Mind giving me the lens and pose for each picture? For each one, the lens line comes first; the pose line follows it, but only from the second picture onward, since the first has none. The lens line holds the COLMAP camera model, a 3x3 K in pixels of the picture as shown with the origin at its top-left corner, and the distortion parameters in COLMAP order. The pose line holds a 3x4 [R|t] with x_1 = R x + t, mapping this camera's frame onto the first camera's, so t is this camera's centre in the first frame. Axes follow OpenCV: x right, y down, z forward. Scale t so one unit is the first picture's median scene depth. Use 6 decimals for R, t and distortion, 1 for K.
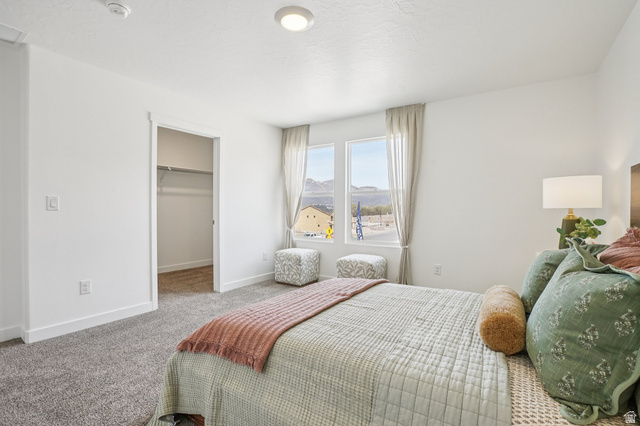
lens RADIAL K [[300.5, 0, 321.1], [0, 300.5, 211.9], [0, 0, 1]] dist [-0.032321, 0.005302]
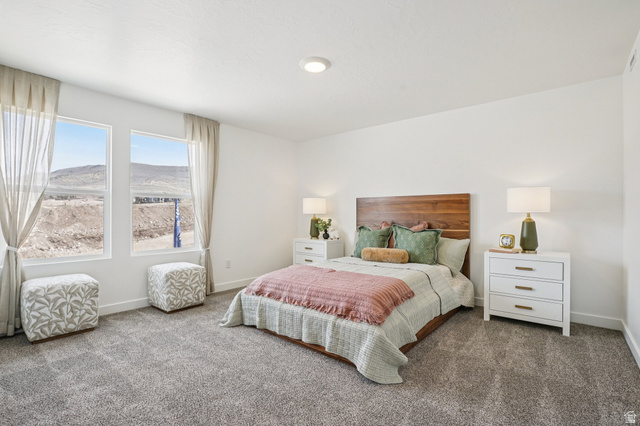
lens RADIAL K [[300.5, 0, 322.5], [0, 300.5, 212.6], [0, 0, 1]] dist [-0.032321, 0.005302]
pose [[0.107133, 0.000958, 0.994244, -0.676326], [-0.000334, 1.000000, -0.000928, -0.010614], [-0.994245, -0.000232, 0.107133, 0.421726]]
